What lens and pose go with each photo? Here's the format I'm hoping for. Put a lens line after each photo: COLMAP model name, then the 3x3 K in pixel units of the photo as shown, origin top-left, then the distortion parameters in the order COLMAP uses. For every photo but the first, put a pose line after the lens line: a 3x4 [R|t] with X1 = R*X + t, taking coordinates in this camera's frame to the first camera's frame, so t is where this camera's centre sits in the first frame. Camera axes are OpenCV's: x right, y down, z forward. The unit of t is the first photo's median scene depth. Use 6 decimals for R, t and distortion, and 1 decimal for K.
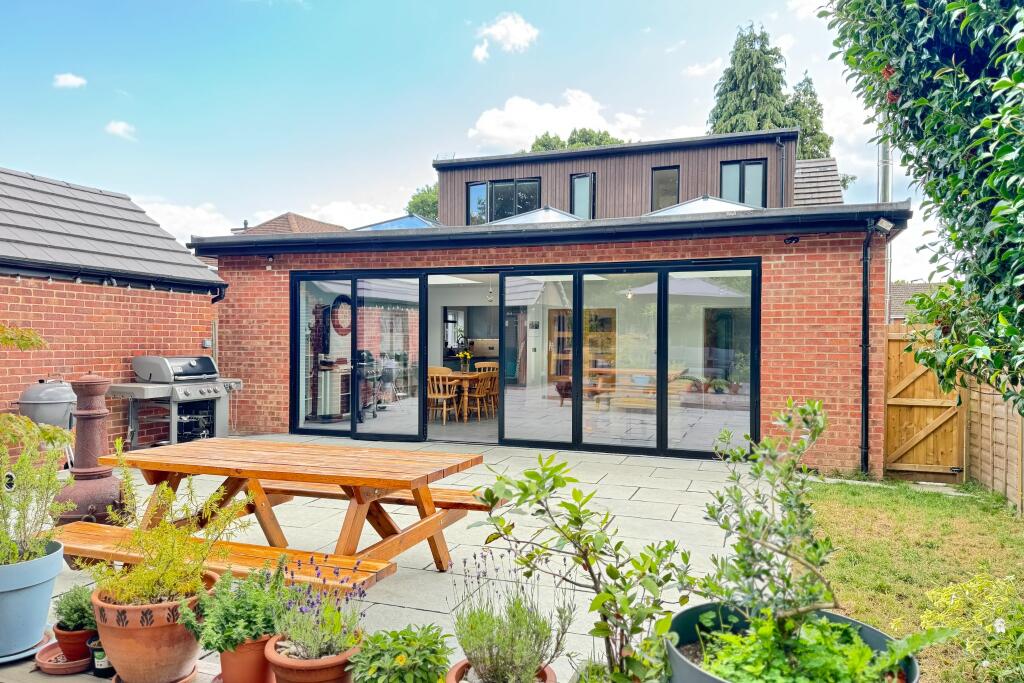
lens RADIAL K [[700.9, 0, 512.0], [0, 700.9, 341.5], [0, 0, 1]] dist [0.081026, -0.112225]
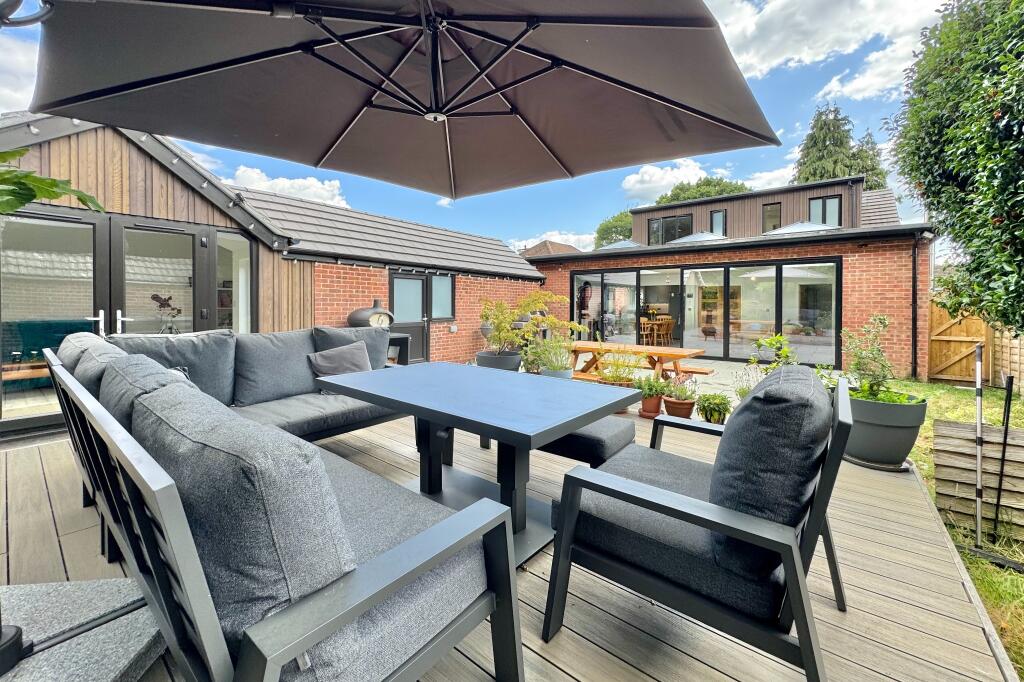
lens RADIAL K [[408.7, 0, 514.0], [0, 408.7, 305.5], [0, 0, 1]] dist [-0.000085, 0.000019]
pose [[0.949000, -0.002353, -0.315267, -0.105693], [0.000872, 0.999988, -0.004837, 0.010836], [0.315275, 0.004315, 0.948991, -0.233500]]
